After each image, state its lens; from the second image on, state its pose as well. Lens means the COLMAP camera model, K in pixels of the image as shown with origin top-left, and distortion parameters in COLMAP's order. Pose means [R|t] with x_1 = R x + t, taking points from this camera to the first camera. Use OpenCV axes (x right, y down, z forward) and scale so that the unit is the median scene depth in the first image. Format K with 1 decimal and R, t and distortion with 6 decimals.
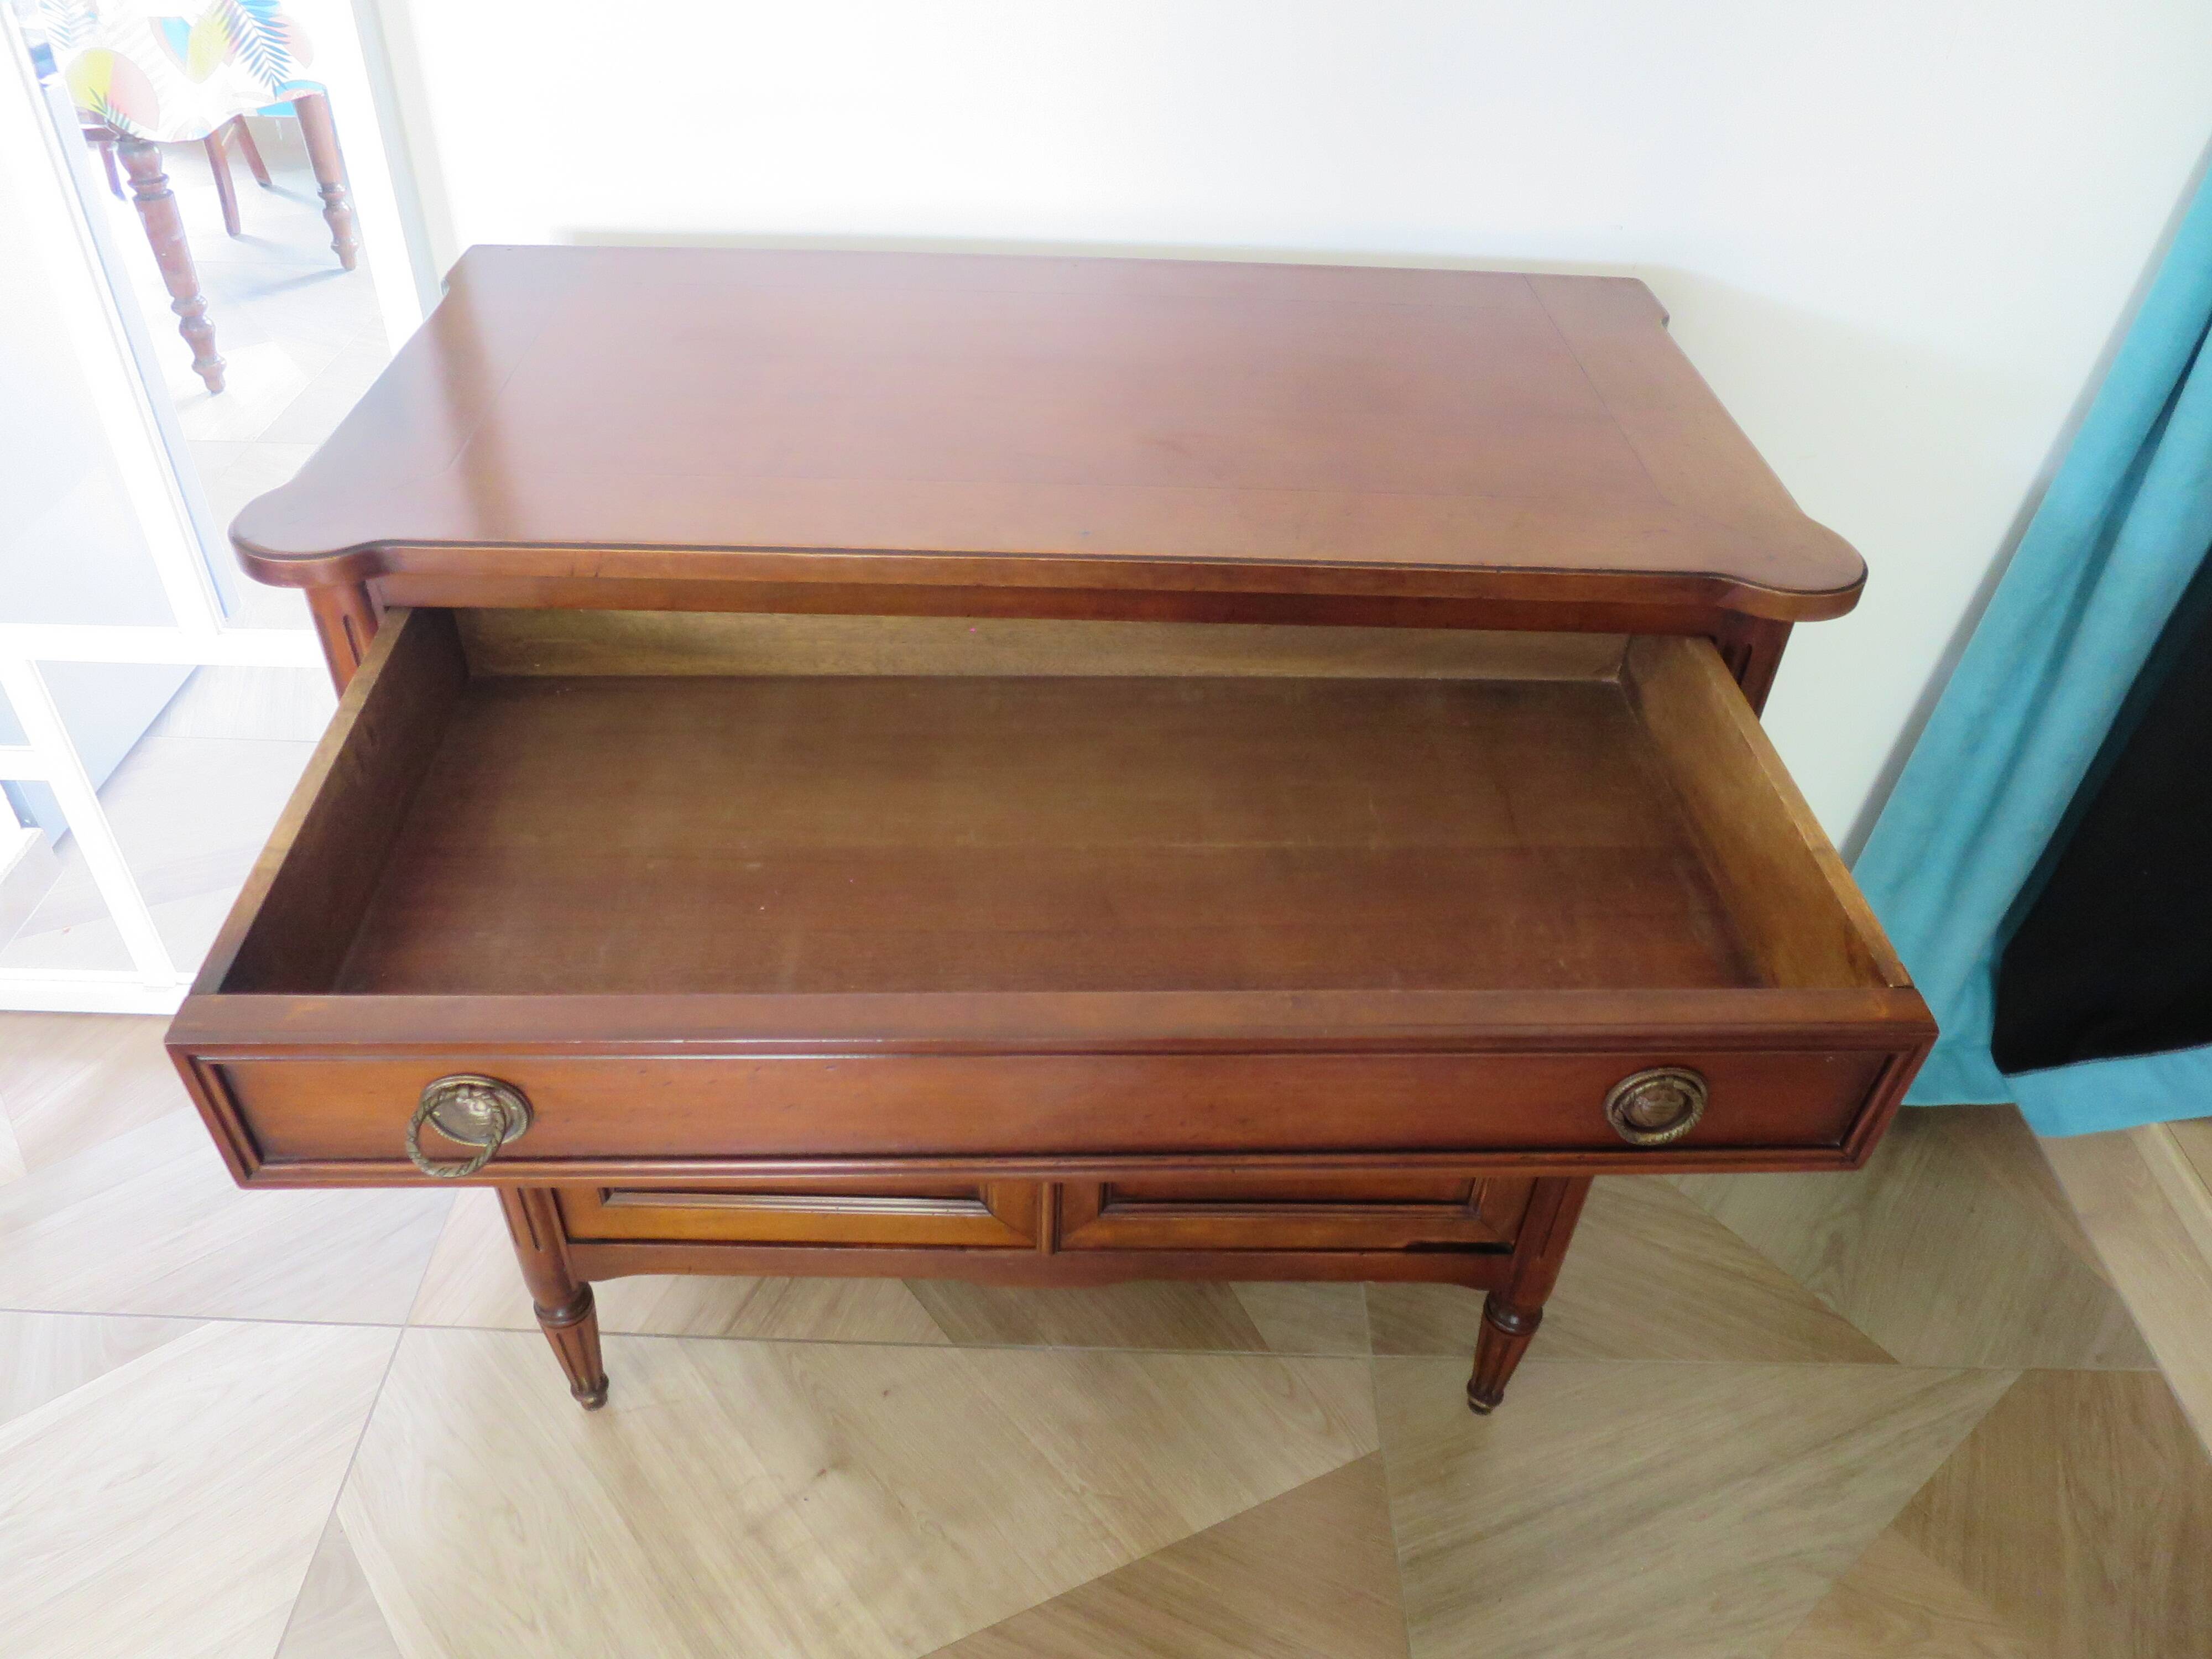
lens RADIAL K [[1595.8, 0, 1107.7], [0, 1595.8, 834.0], [0, 0, 1]] dist [-0.047880, 0.012867]
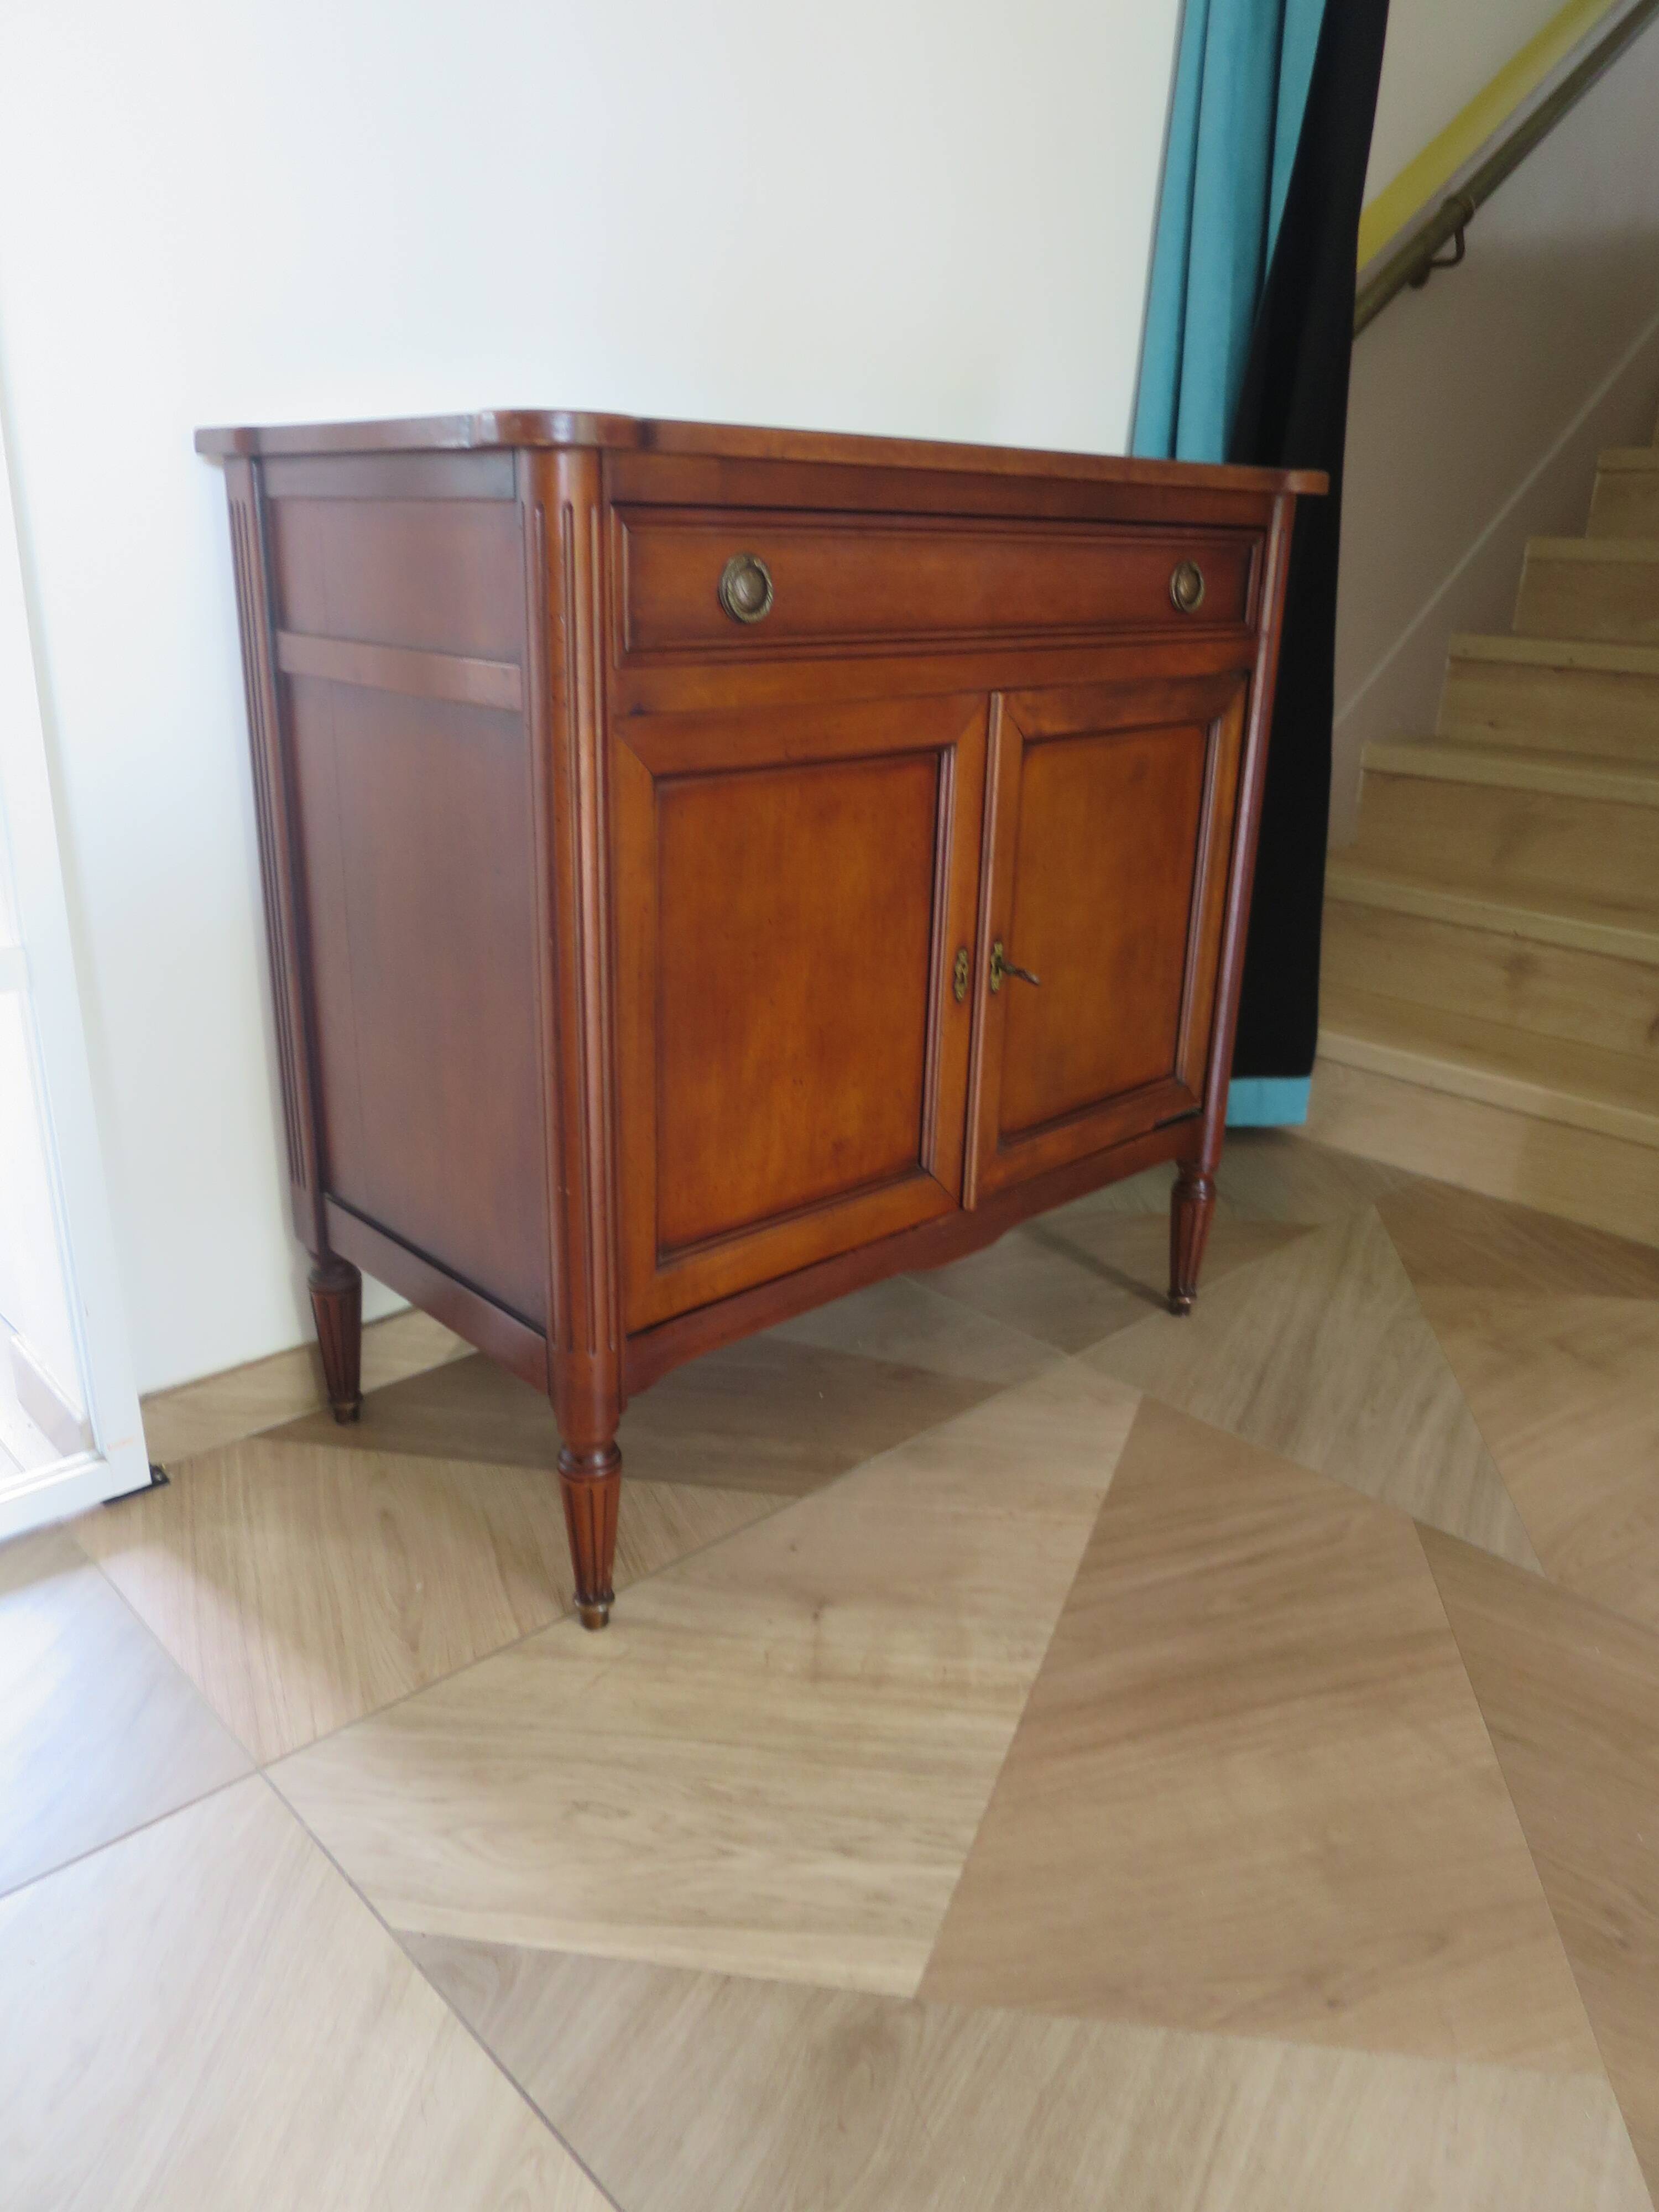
lens RADIAL K [[1595.8, 0, 837.5], [0, 1595.8, 1101.8], [0, 0, 1]] dist [-0.047880, 0.012867]
pose [[0.720848, -0.256950, 0.643704, -0.690857], [0.438901, 0.888026, -0.137024, 0.269476], [-0.536417, 0.381296, 0.752908, 0.179007]]
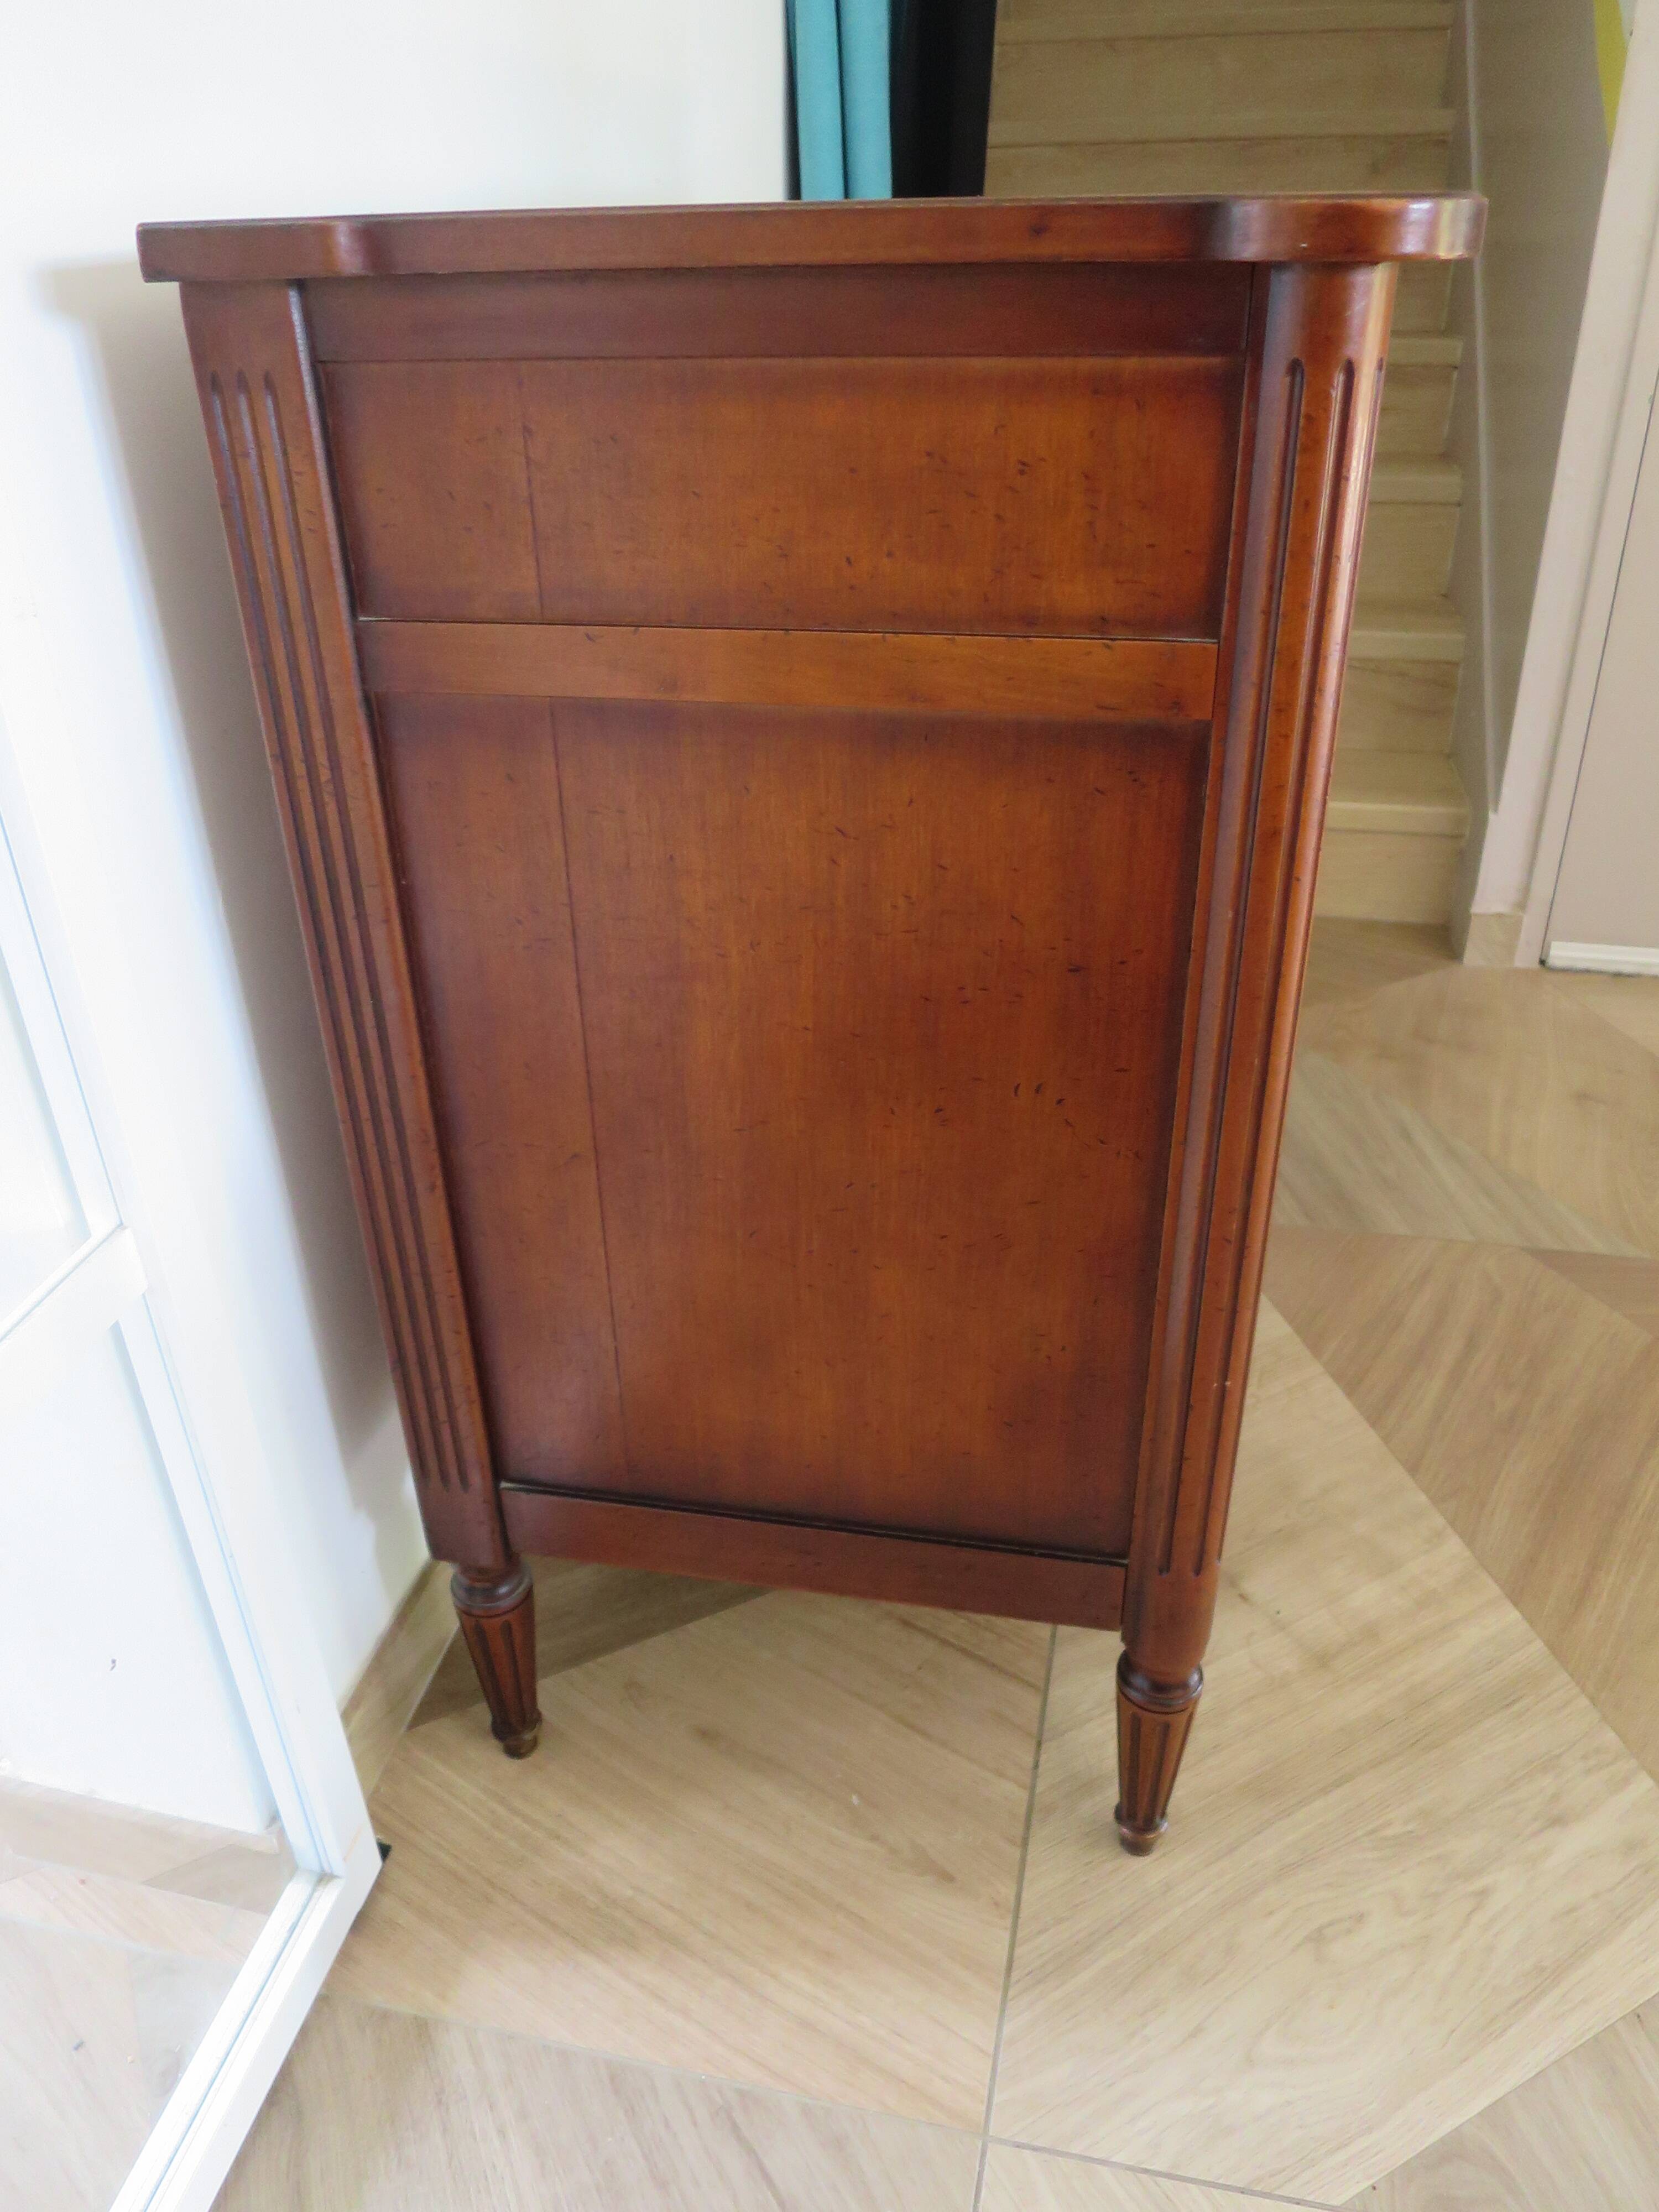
lens RADIAL K [[1595.8, 0, 841.3], [0, 1595.8, 1100.6], [0, 0, 1]] dist [-0.047880, 0.012867]
pose [[0.203979, -0.525023, 0.826283, -0.773044], [0.636978, 0.712108, 0.295230, -0.161528], [-0.743405, 0.466103, 0.479684, 0.634684]]
